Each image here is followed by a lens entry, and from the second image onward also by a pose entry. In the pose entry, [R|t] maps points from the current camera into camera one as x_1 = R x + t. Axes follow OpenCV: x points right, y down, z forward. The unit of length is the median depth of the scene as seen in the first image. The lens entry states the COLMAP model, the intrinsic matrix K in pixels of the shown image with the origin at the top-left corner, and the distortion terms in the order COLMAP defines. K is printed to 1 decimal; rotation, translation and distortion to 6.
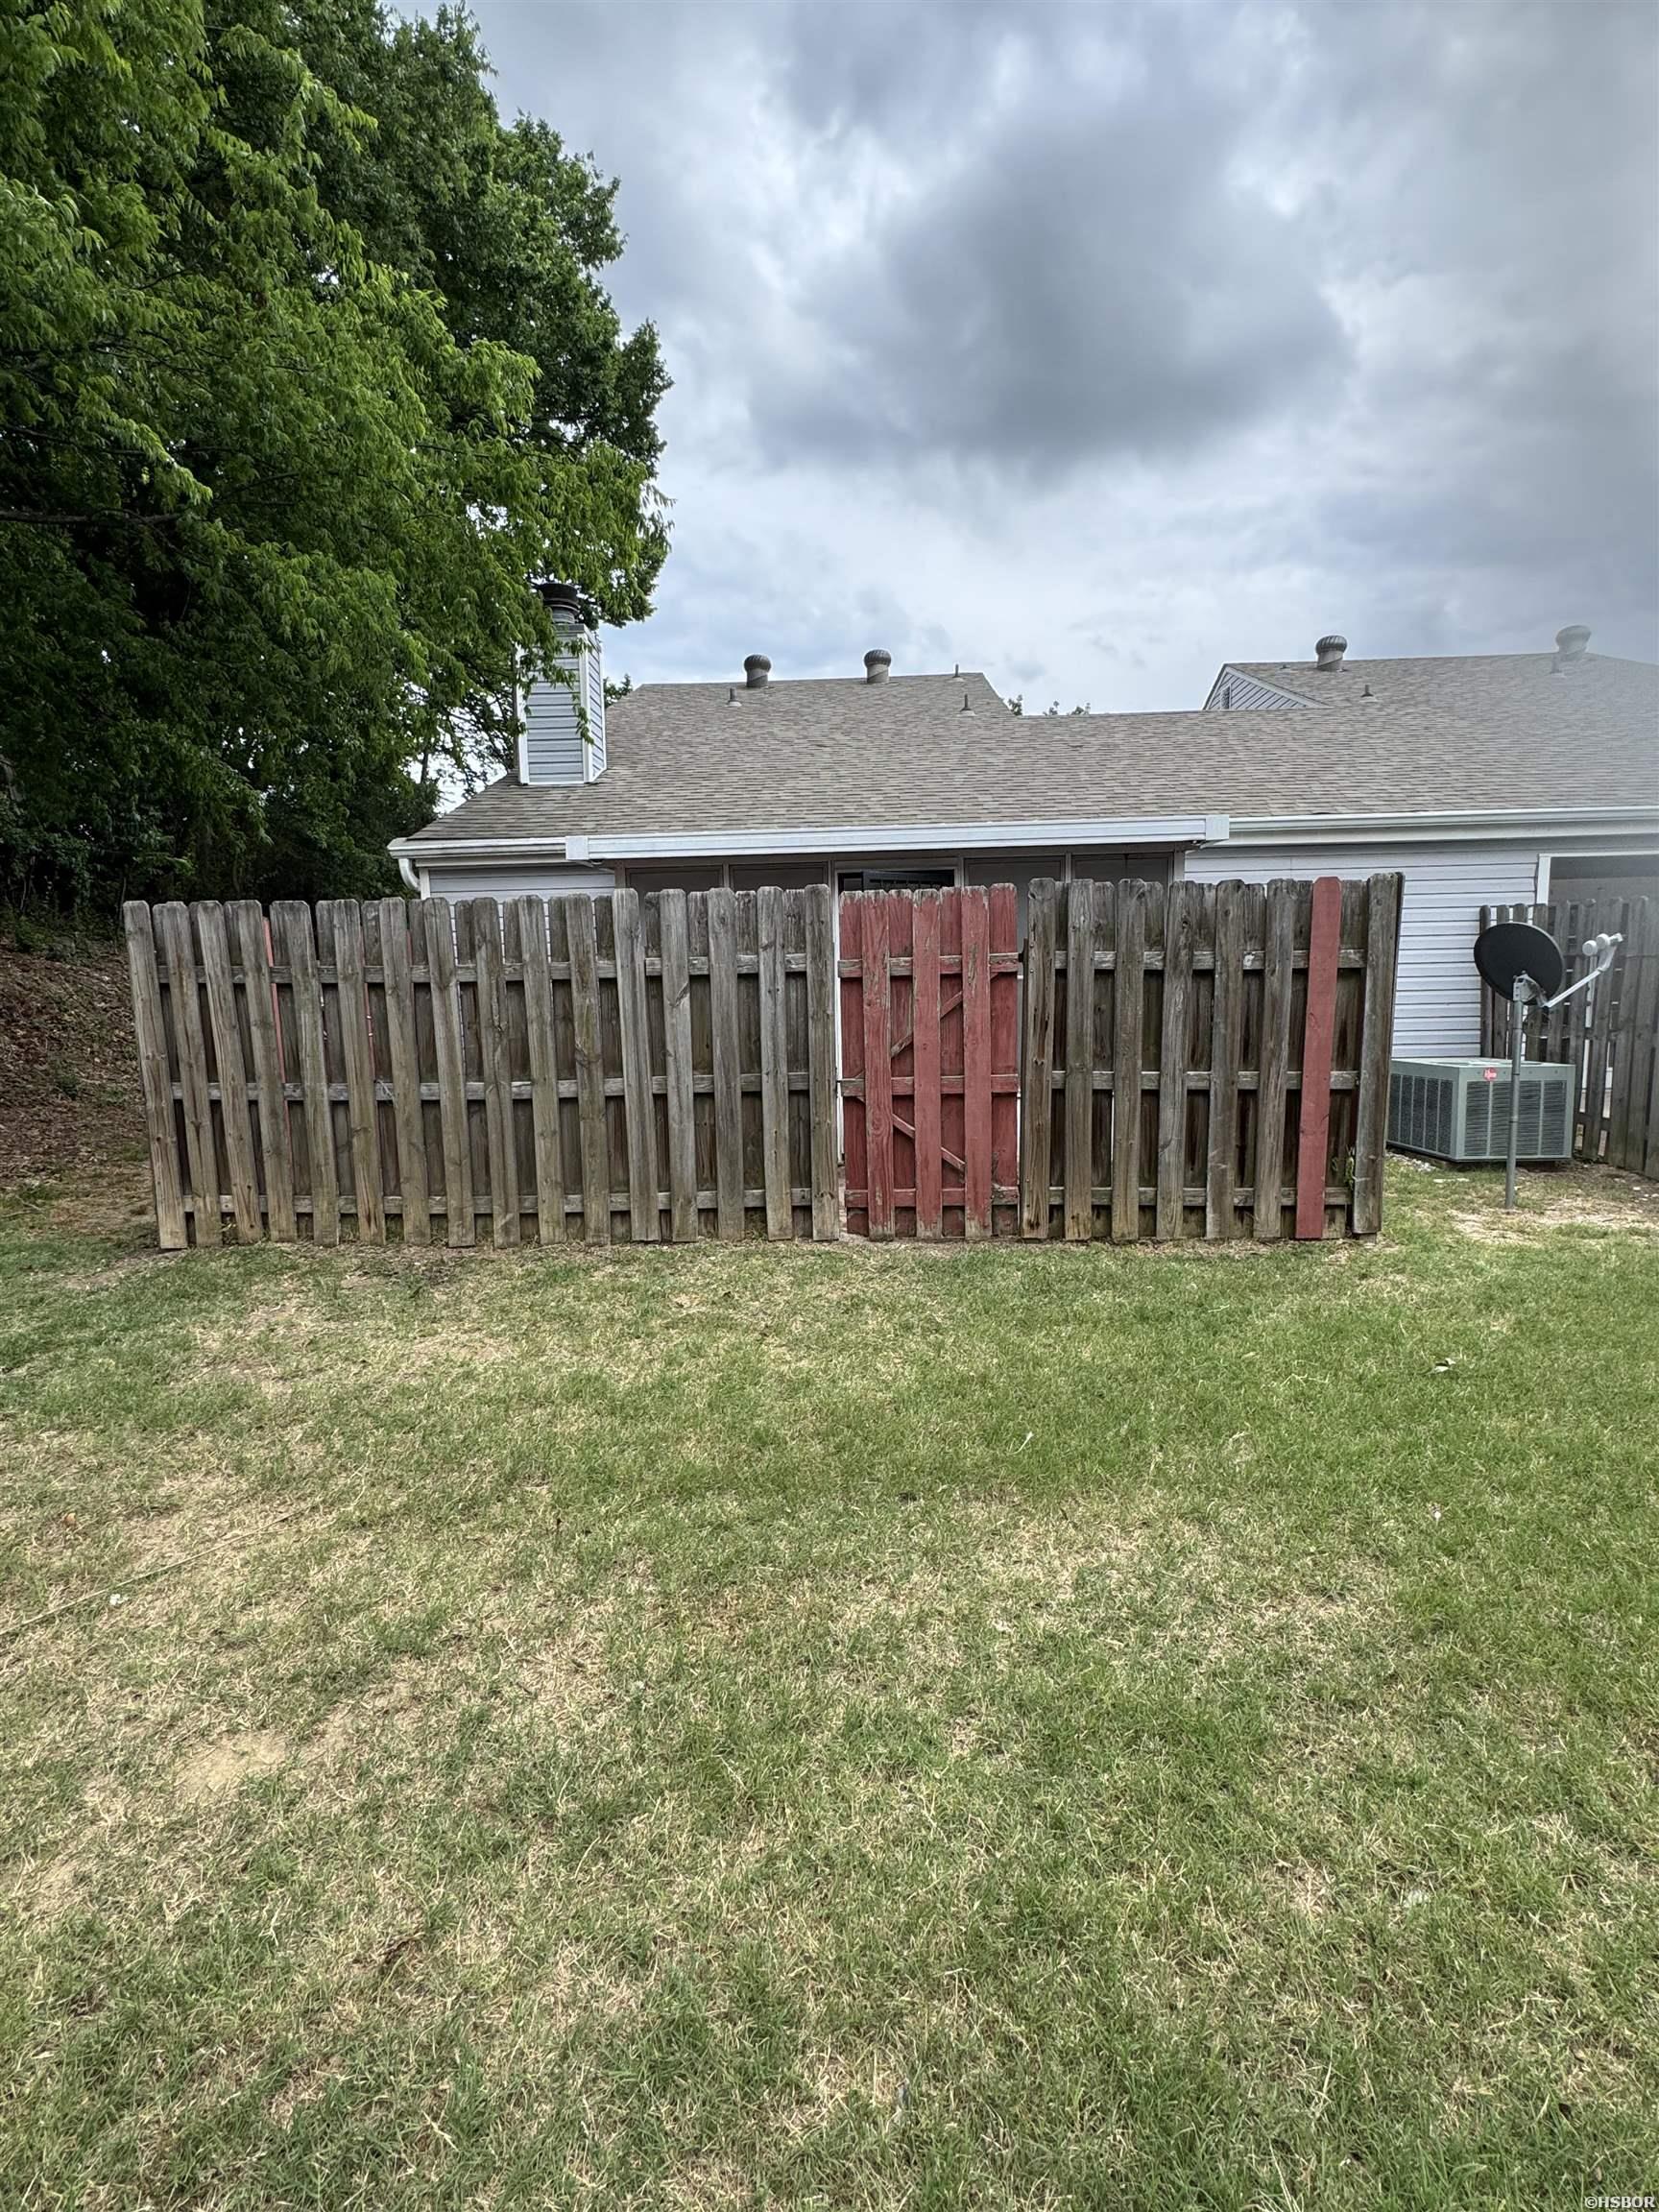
lens RADIAL K [[1041.6, 0, 833.2], [0, 1041.6, 1101.9], [0, 0, 1]] dist [-0.000911, 0.000551]
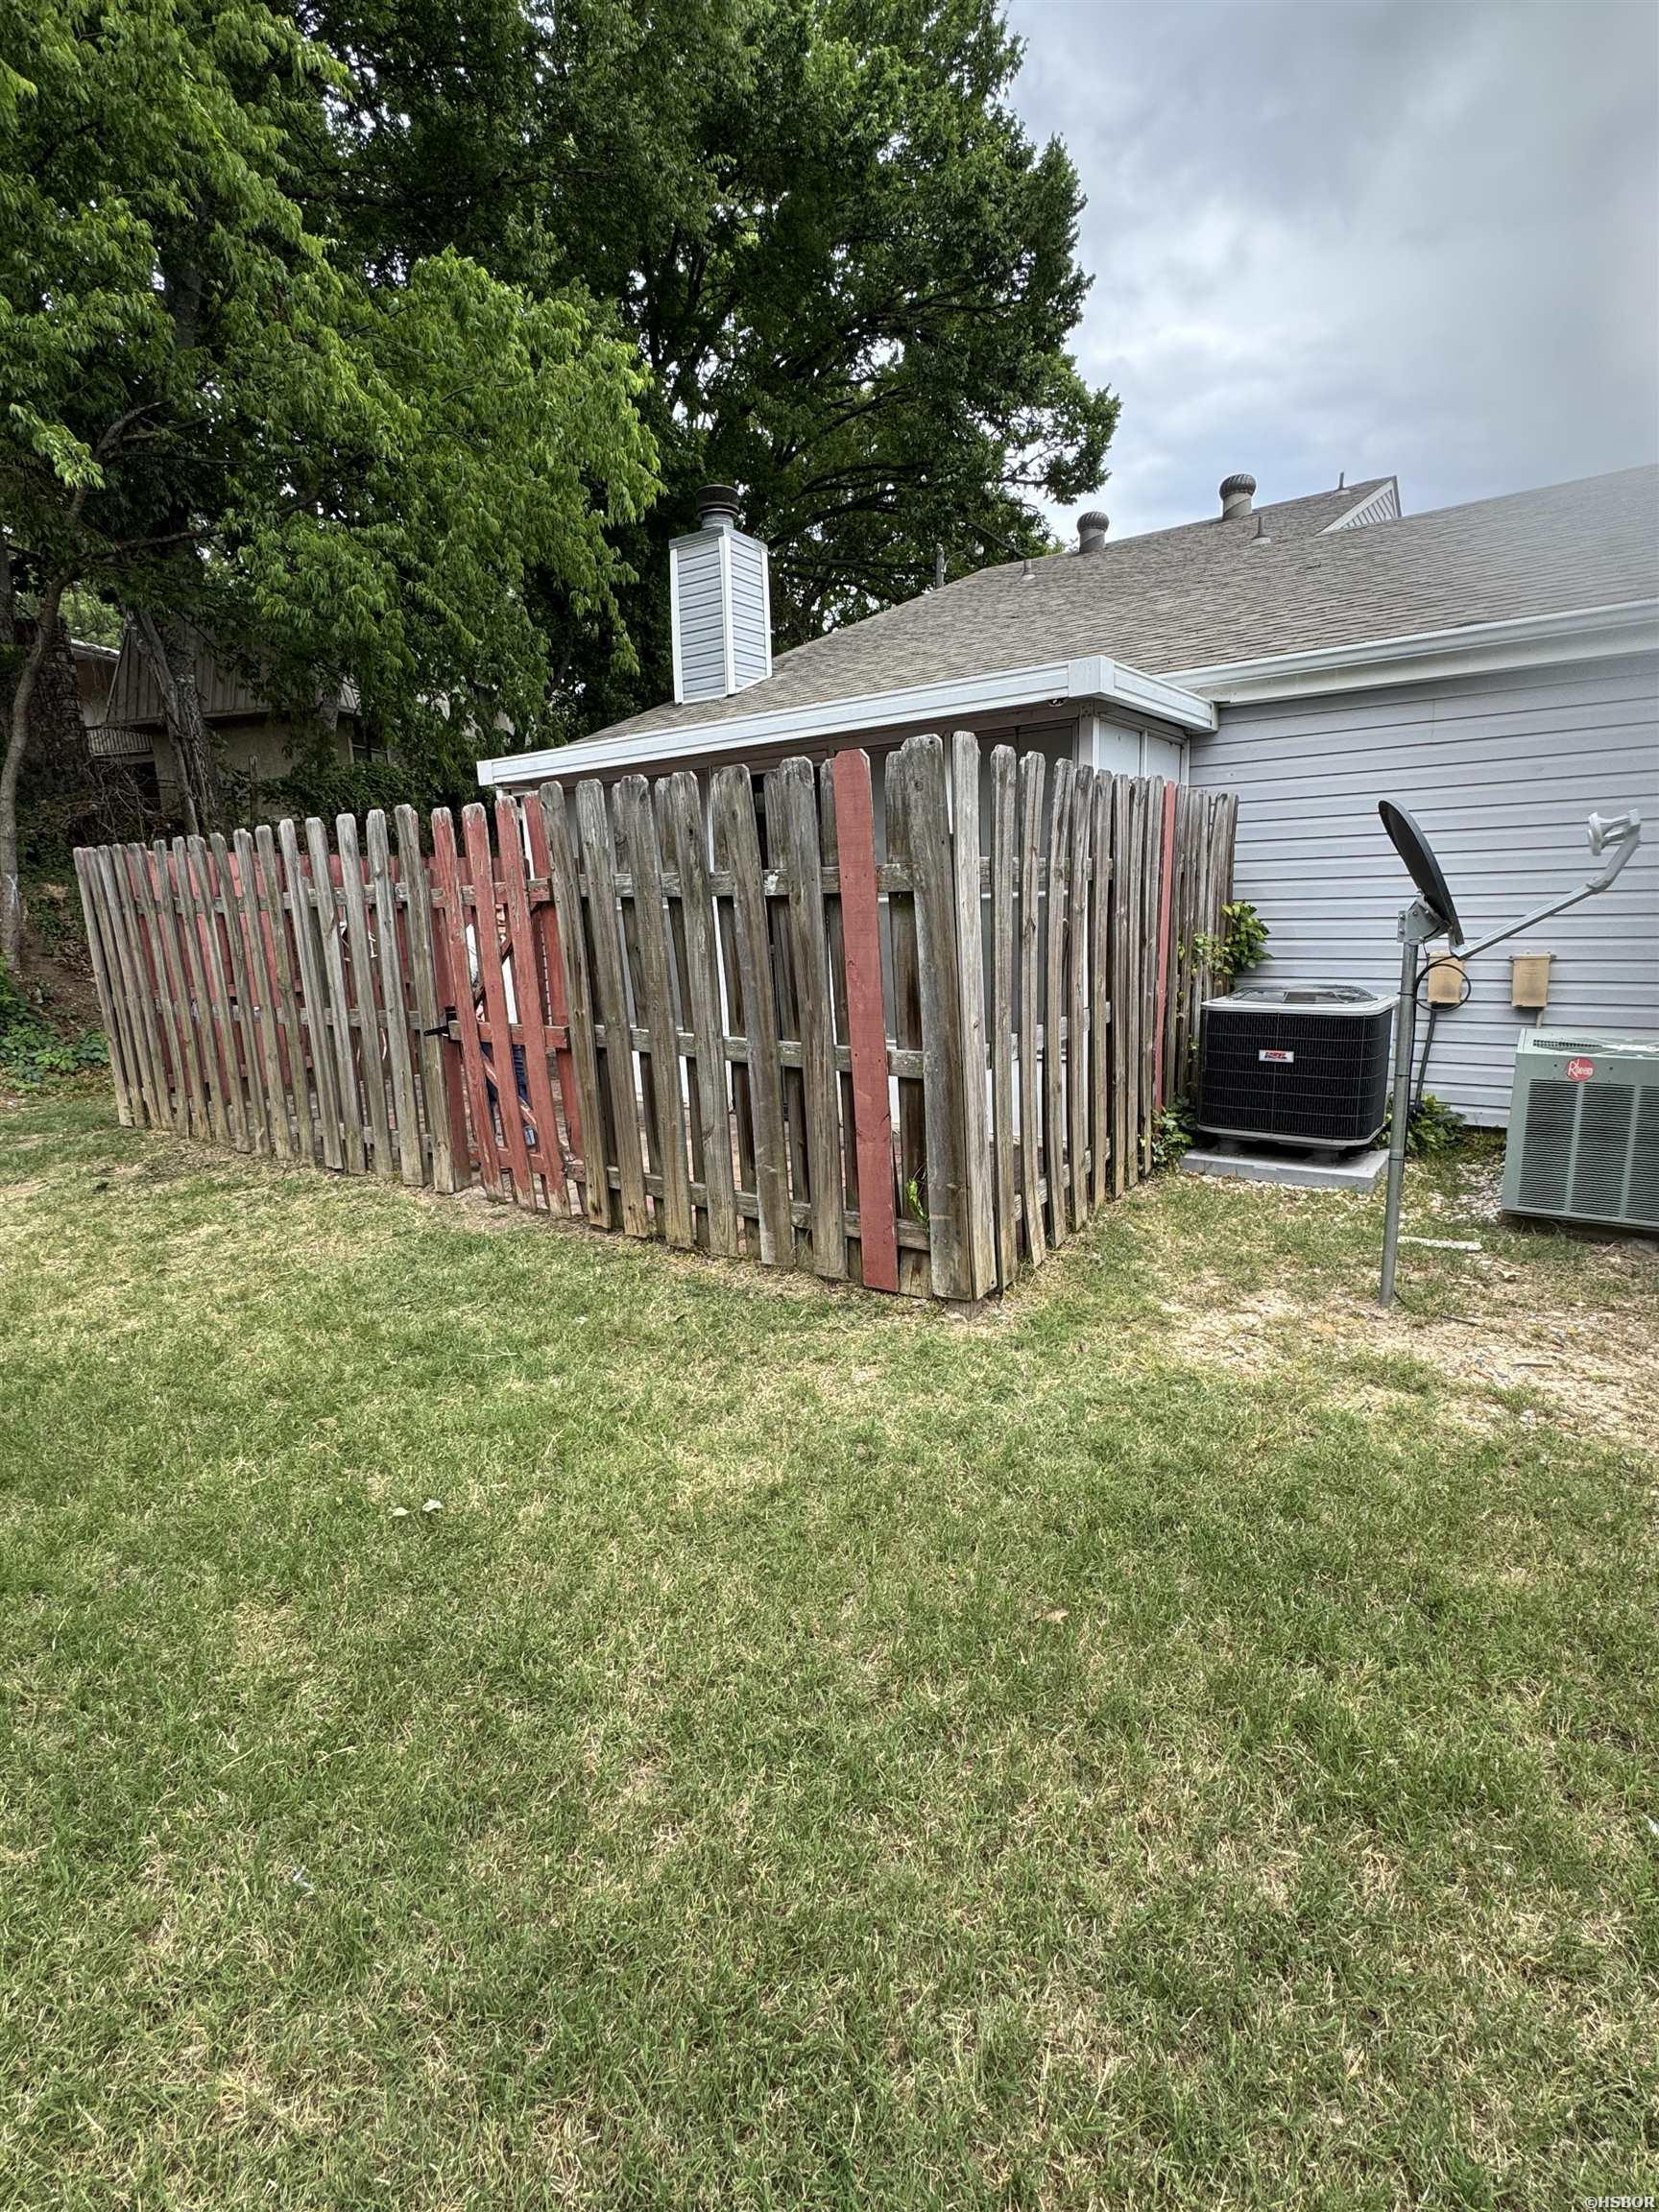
lens RADIAL K [[1041.6, 0, 832.3], [0, 1041.6, 1107.6], [0, 0, 1]] dist [-0.000911, 0.000551]
pose [[0.843861, 0.097989, -0.527539, 0.782438], [-0.051082, 0.993389, 0.102806, -0.057603], [0.534125, -0.059806, 0.843287, 0.410446]]
